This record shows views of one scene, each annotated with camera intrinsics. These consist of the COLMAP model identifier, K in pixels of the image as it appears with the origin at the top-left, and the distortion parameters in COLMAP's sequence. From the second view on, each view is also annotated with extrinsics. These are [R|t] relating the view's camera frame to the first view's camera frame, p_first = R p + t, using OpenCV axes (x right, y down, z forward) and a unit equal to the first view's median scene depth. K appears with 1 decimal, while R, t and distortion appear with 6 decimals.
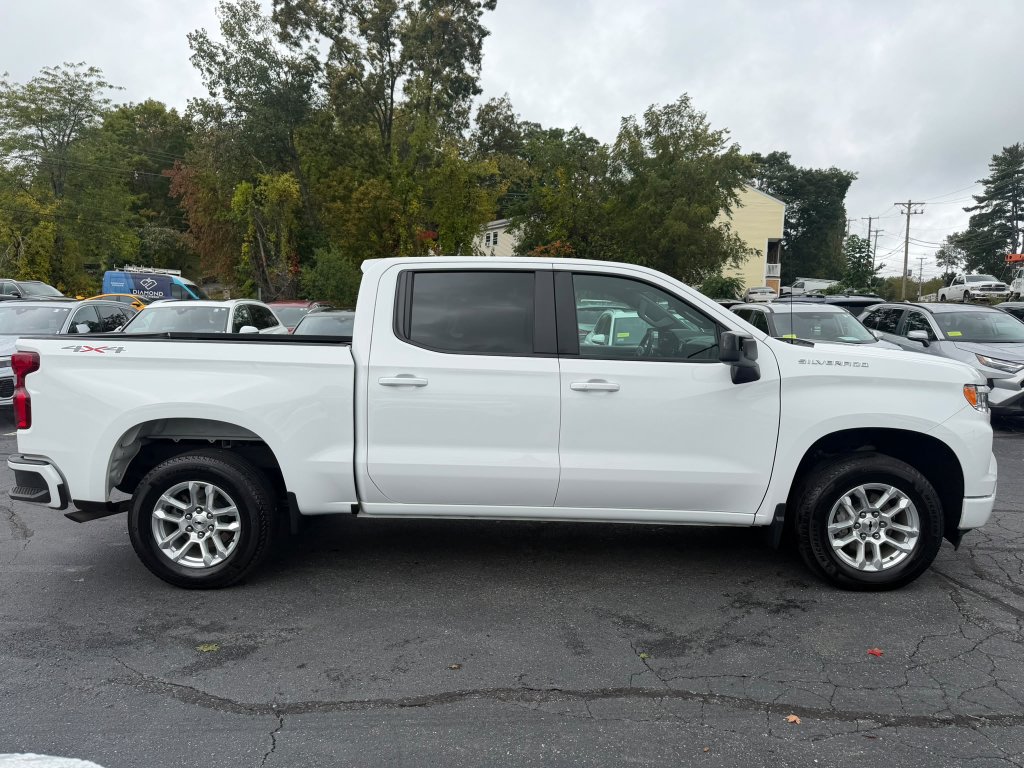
lens RADIAL K [[727.3, 0, 509.5], [0, 727.3, 400.7], [0, 0, 1]] dist [0.033673, -0.043595]
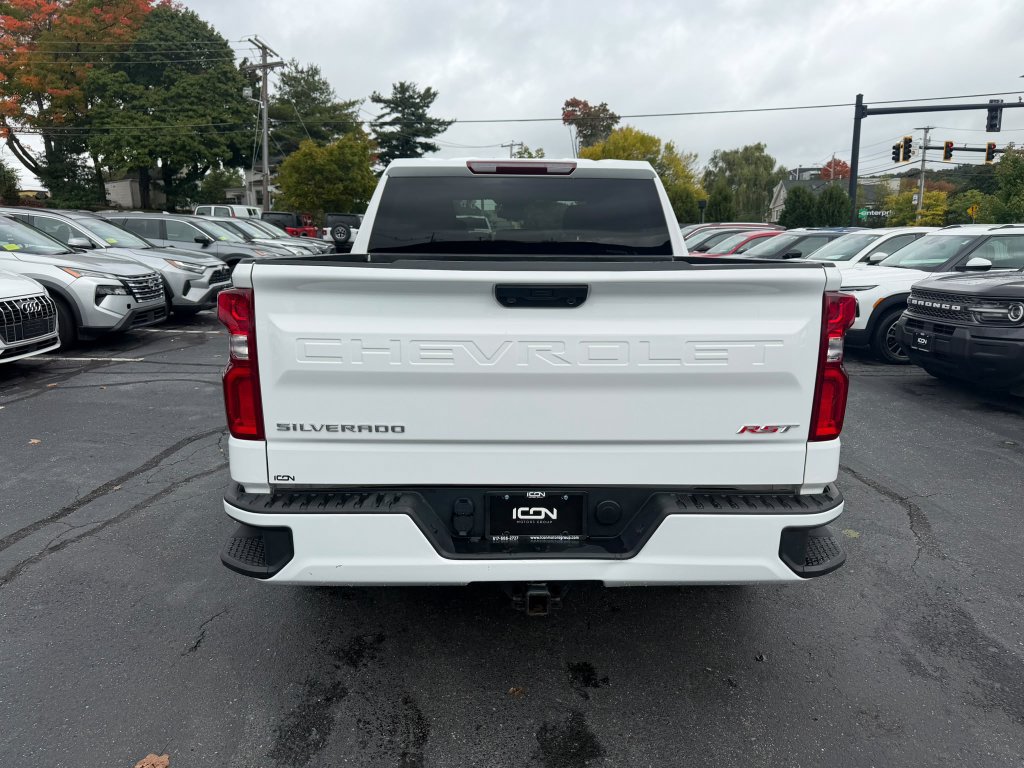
lens RADIAL K [[732.3, 0, 515.2], [0, 732.3, 386.9], [0, 0, 1]] dist [0.000091, 0.005184]
pose [[-0.025344, -0.206664, 0.978084, -0.124672], [0.097302, 0.973242, 0.208162, -0.013852], [-0.994932, 0.100445, -0.004557, 0.129133]]
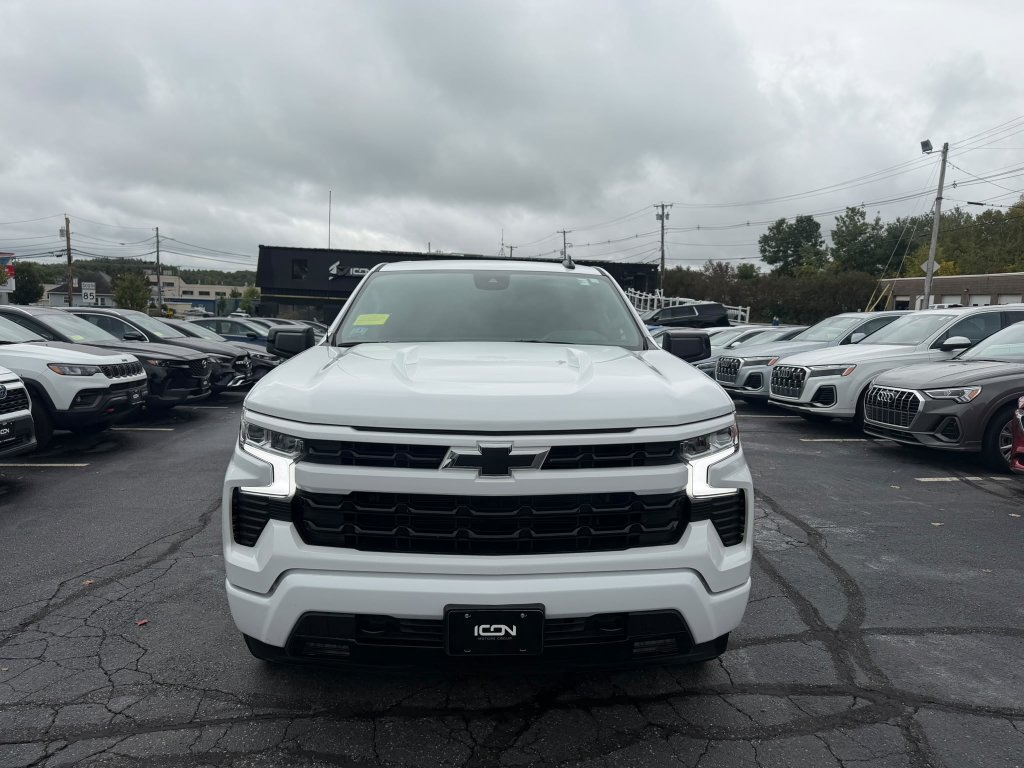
lens RADIAL K [[730.9, 0, 512.0], [0, 730.9, 384.0], [0, 0, 1]] dist [0.000095, -0.002239]
pose [[0.042309, 0.076008, -0.996209, 0.134954], [-0.119183, 0.990366, 0.070501, -0.012284], [0.991970, 0.115748, 0.050960, 0.124343]]
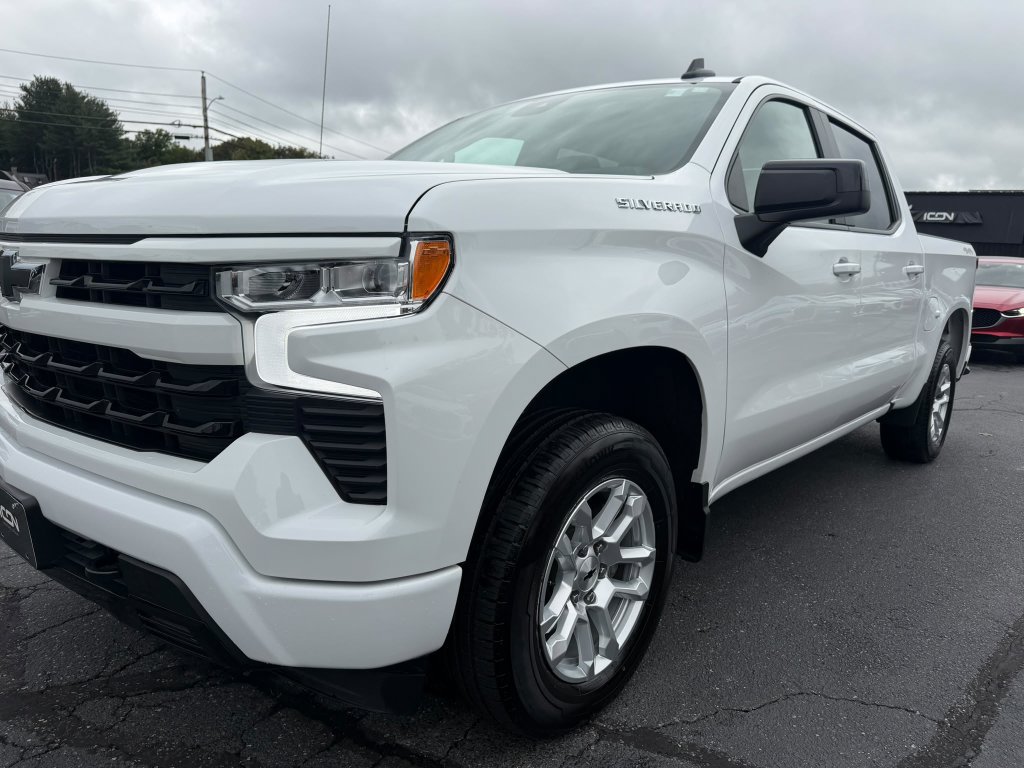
lens RADIAL K [[730.9, 0, 512.0], [0, 730.9, 384.0], [0, 0, 1]] dist [0.000095, -0.002239]
pose [[-0.658280, 0.088180, -0.747591, 0.088237], [-0.125845, 0.966248, 0.224782, -0.008614], [0.742179, 0.242050, -0.624965, 0.175337]]
